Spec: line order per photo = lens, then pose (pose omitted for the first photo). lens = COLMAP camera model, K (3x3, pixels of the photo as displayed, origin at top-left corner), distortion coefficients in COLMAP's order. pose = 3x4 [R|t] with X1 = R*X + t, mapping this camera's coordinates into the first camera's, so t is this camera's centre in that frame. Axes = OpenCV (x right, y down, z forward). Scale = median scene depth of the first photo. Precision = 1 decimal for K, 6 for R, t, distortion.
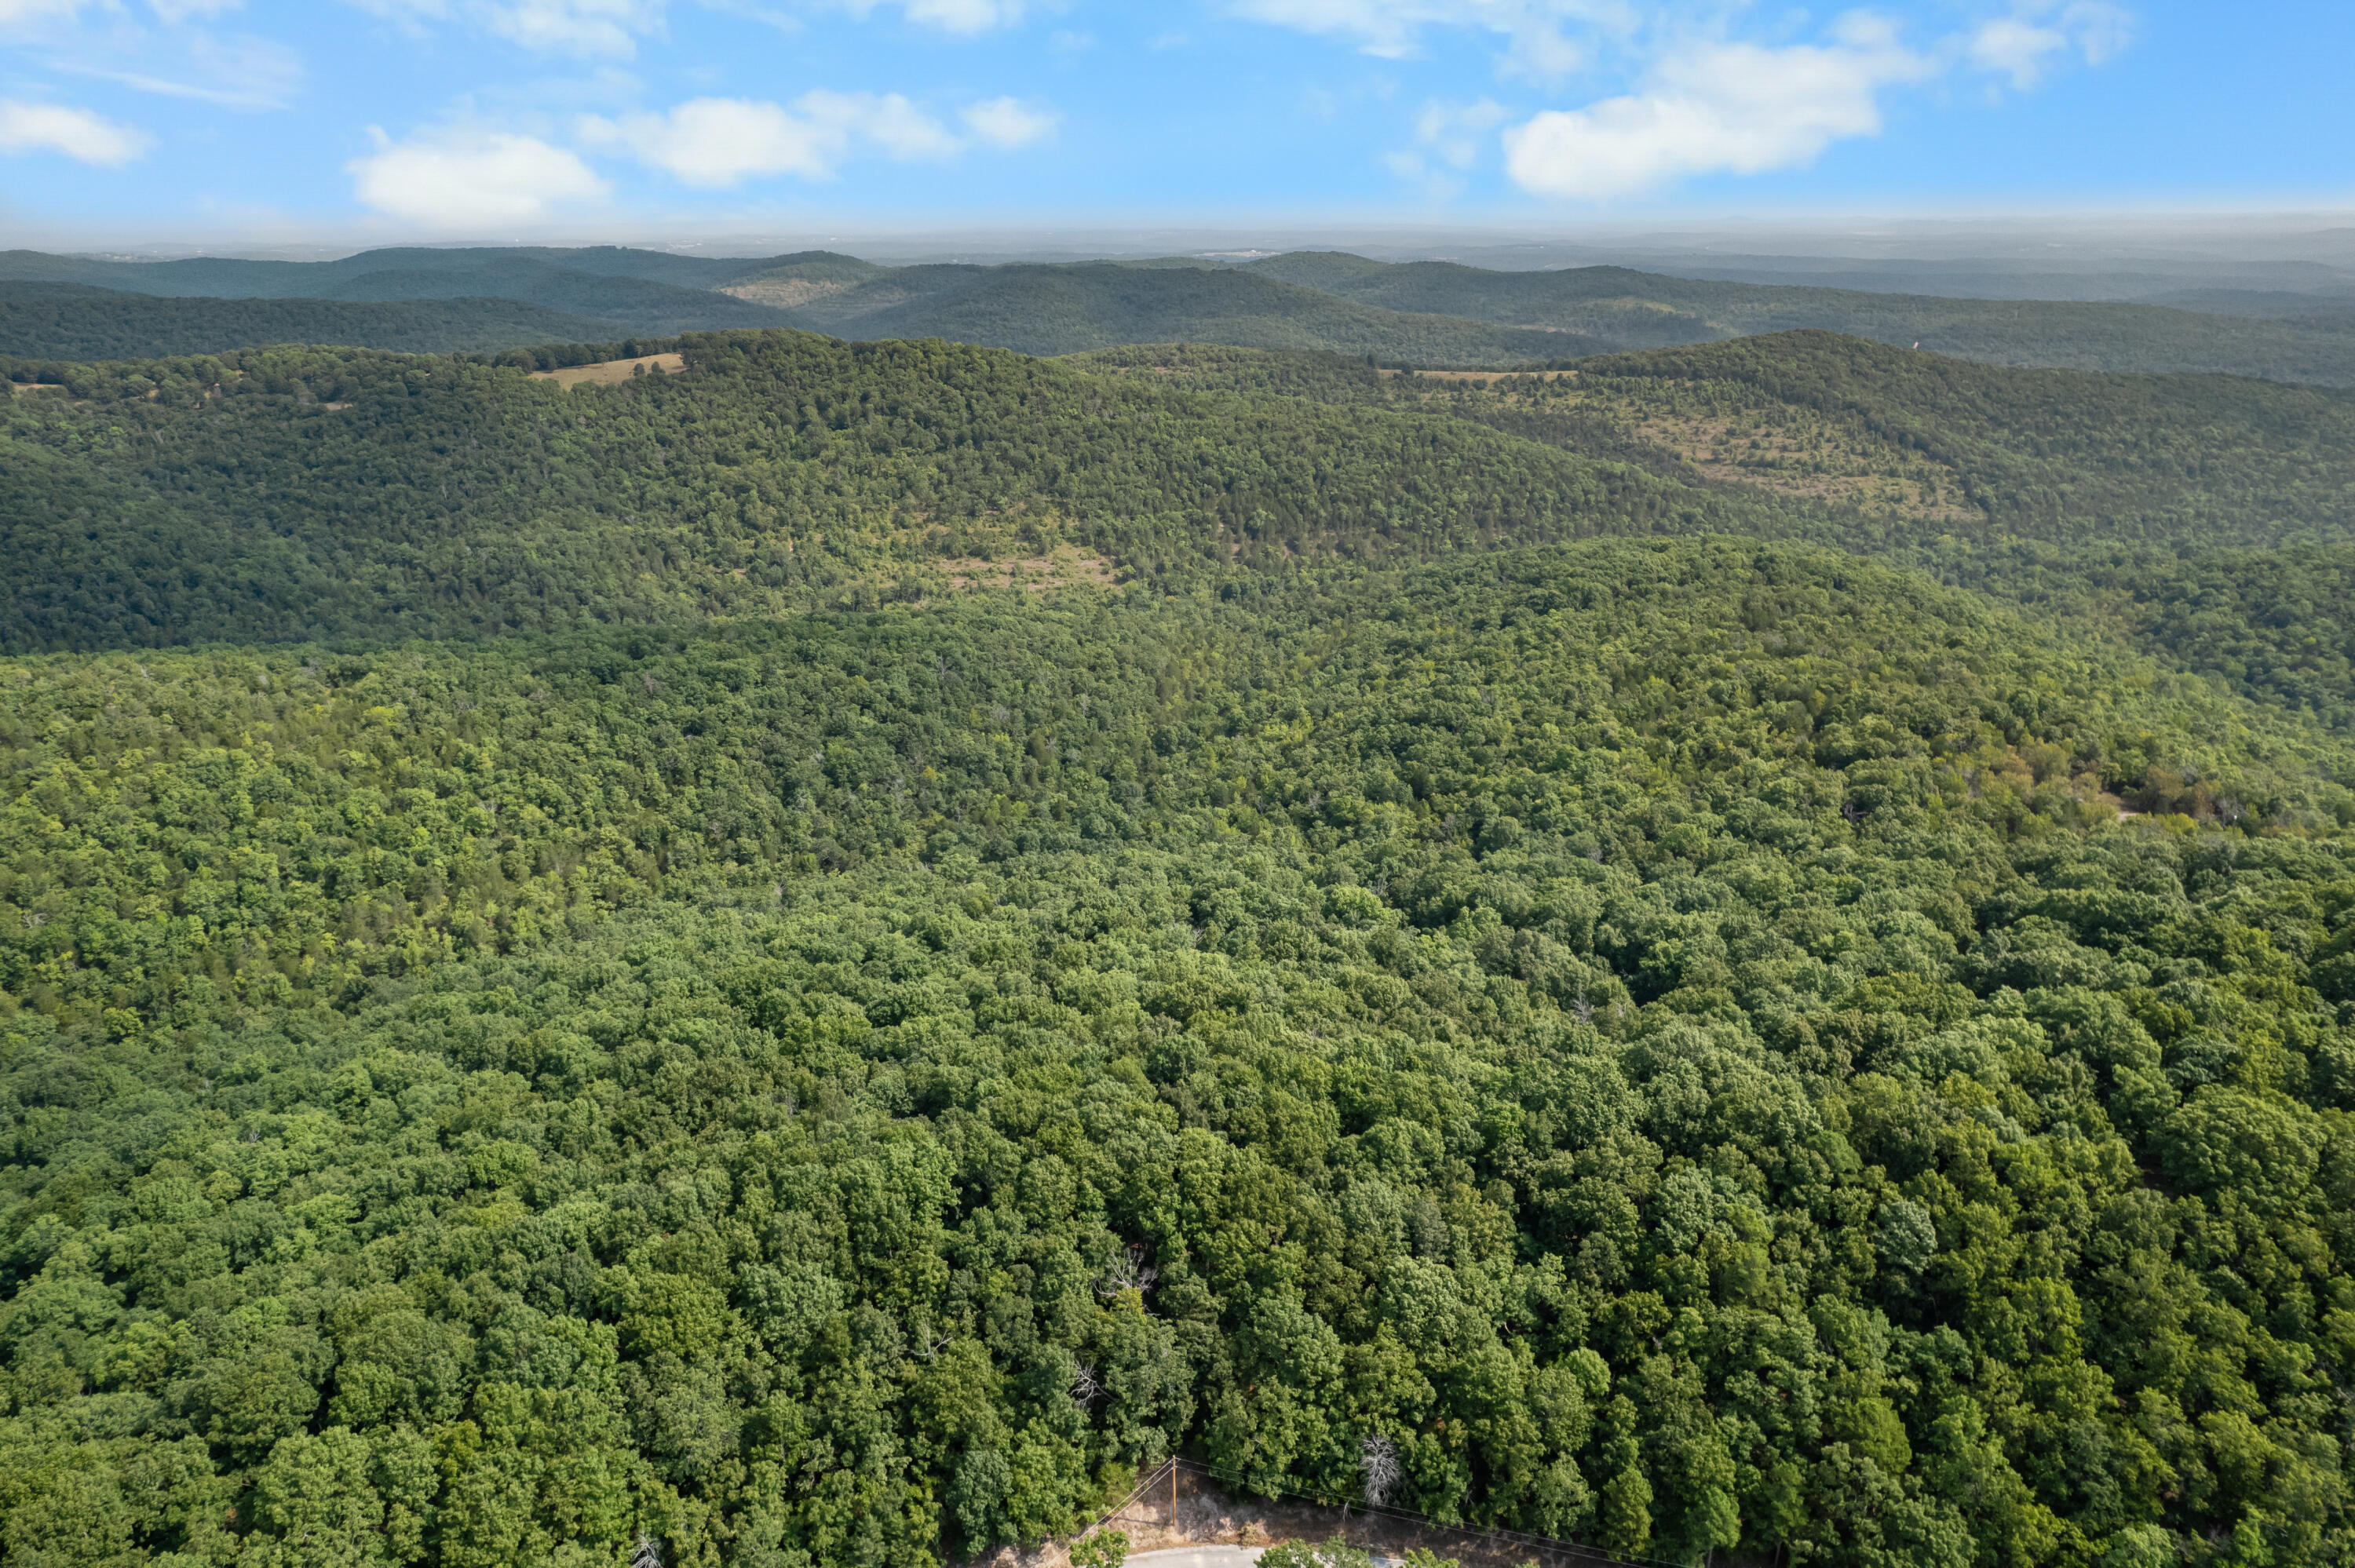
lens RADIAL K [[1499.6, 0, 1161.1], [0, 1499.6, 789.8], [0, 0, 1]] dist [-0.079201, 0.072453]
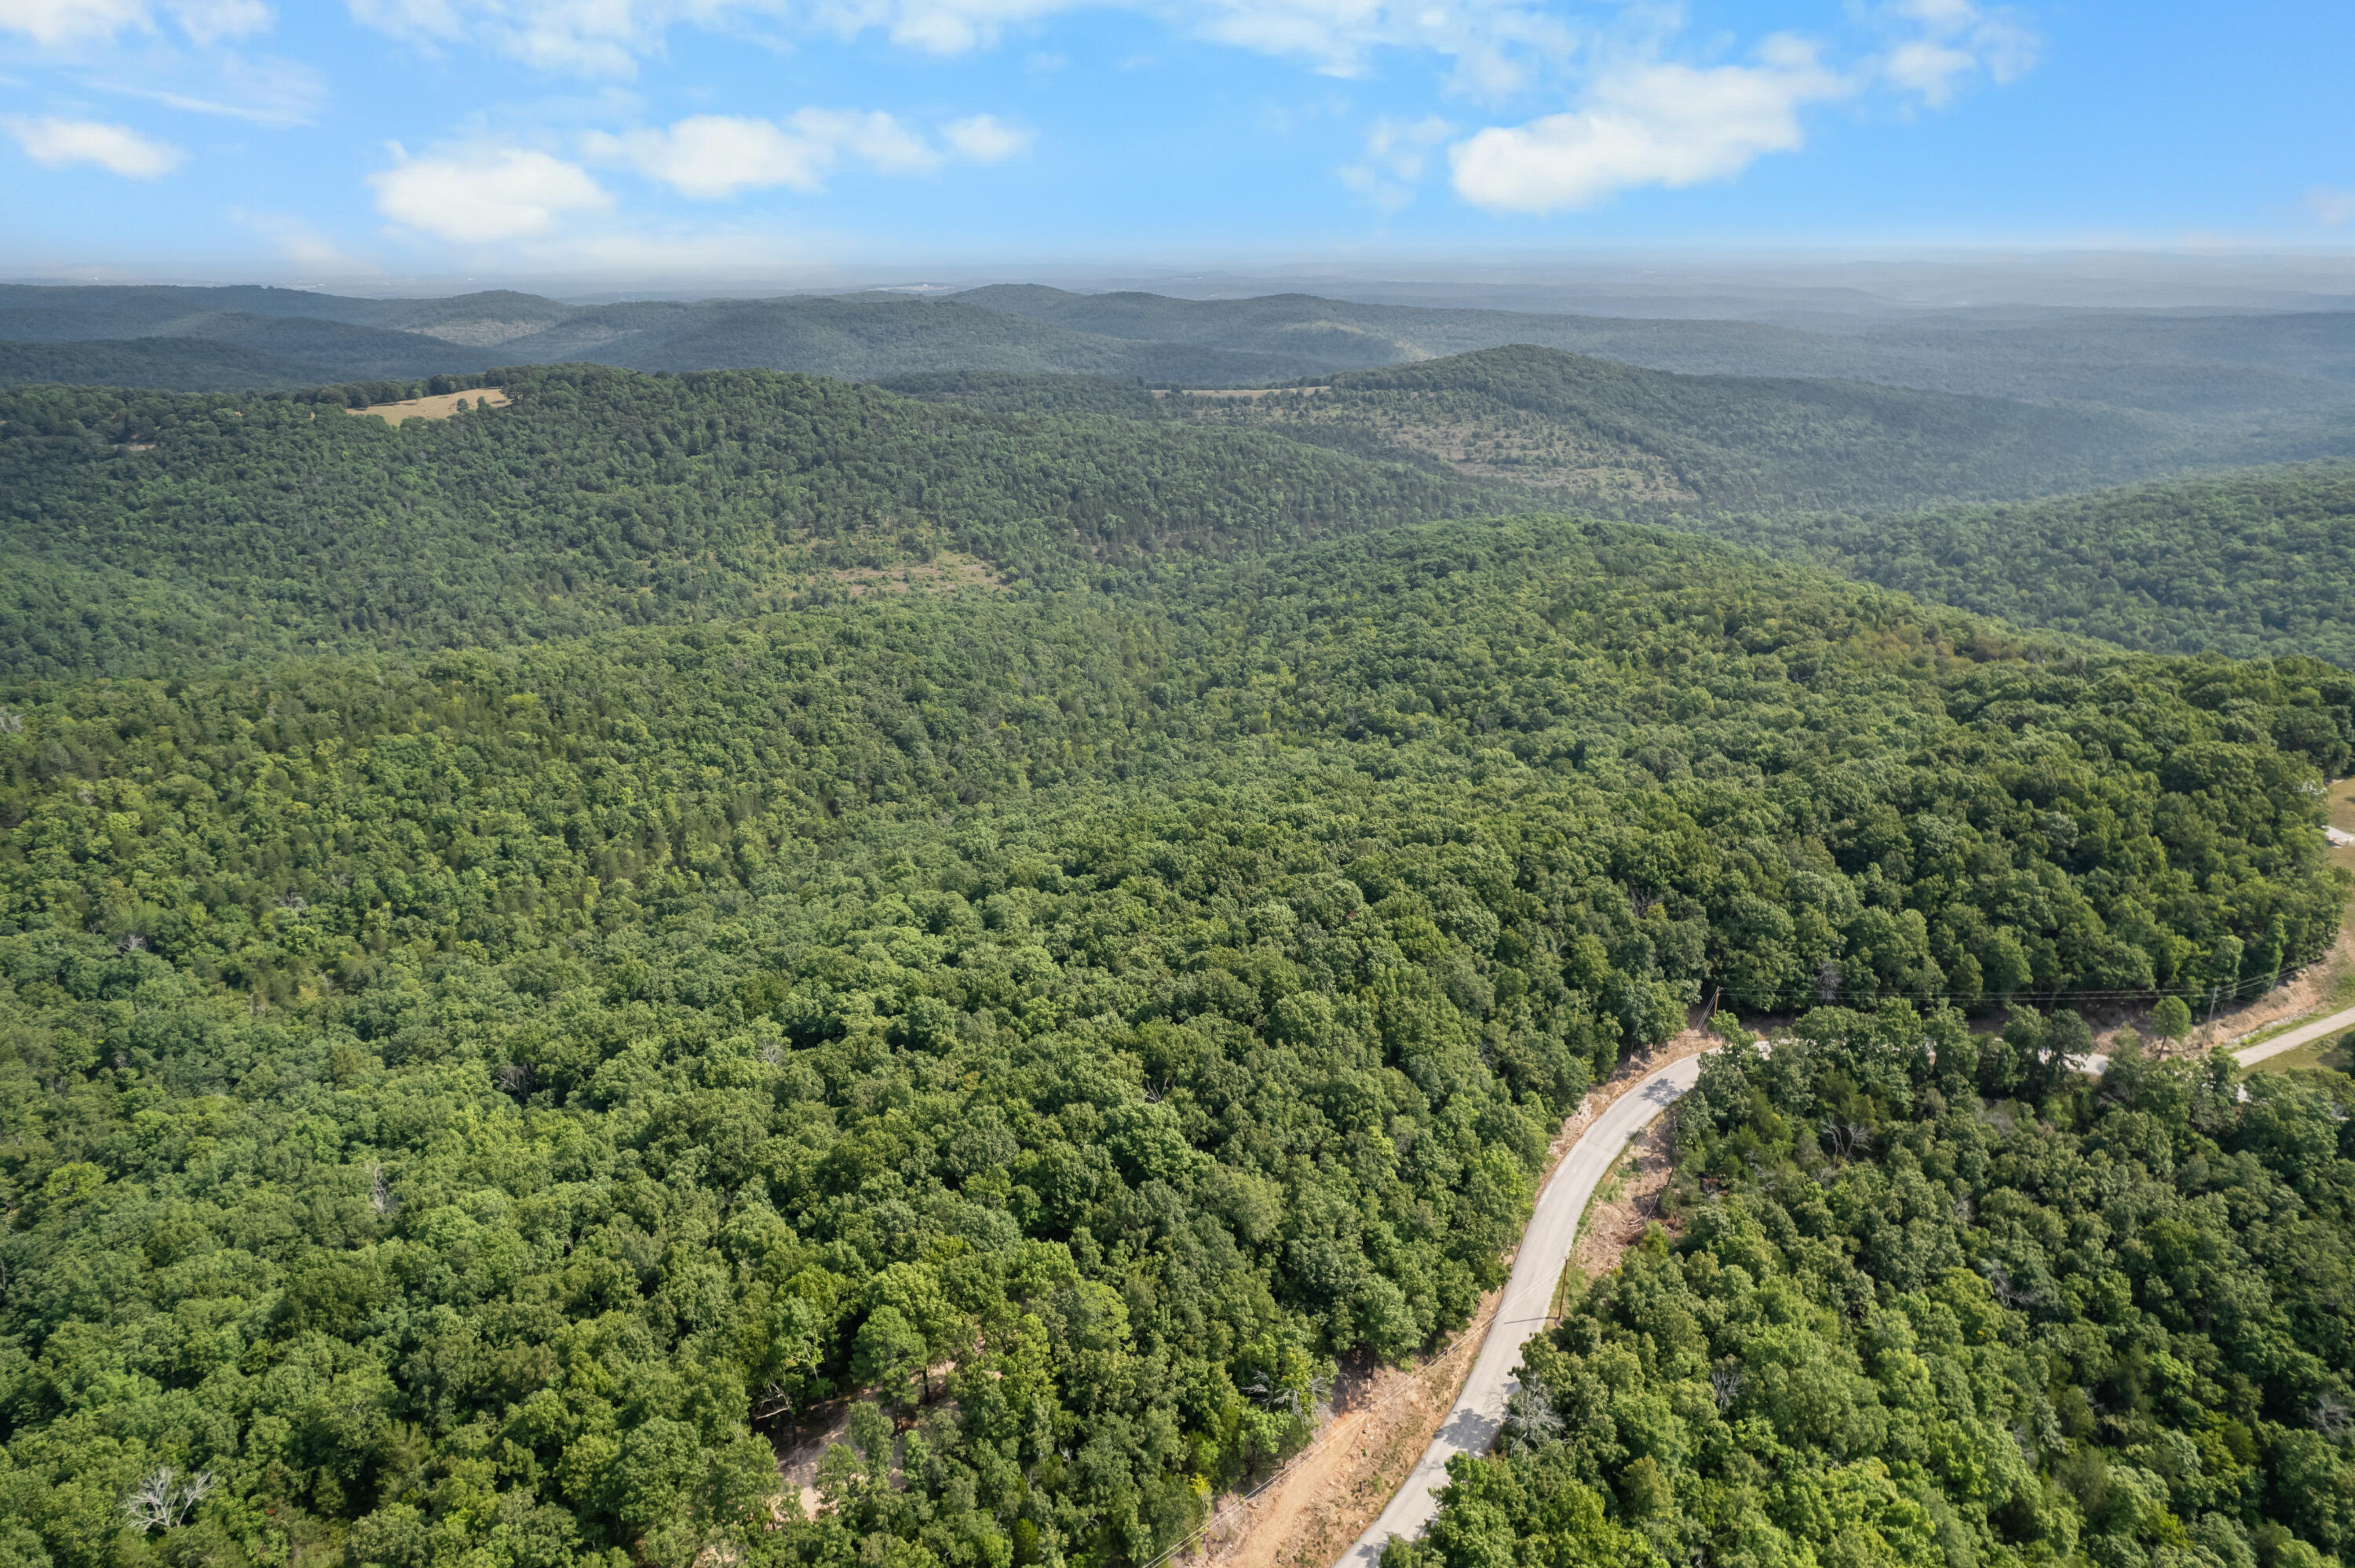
lens RADIAL K [[1508.1, 0, 1154.4], [0, 1508.1, 781.0], [0, 0, 1]] dist [-0.079816, 0.077299]
pose [[0.974836, -0.075569, 0.209724, -0.144603], [0.081423, 0.996491, -0.019408, 0.031200], [-0.207521, 0.035996, 0.977568, -0.078129]]
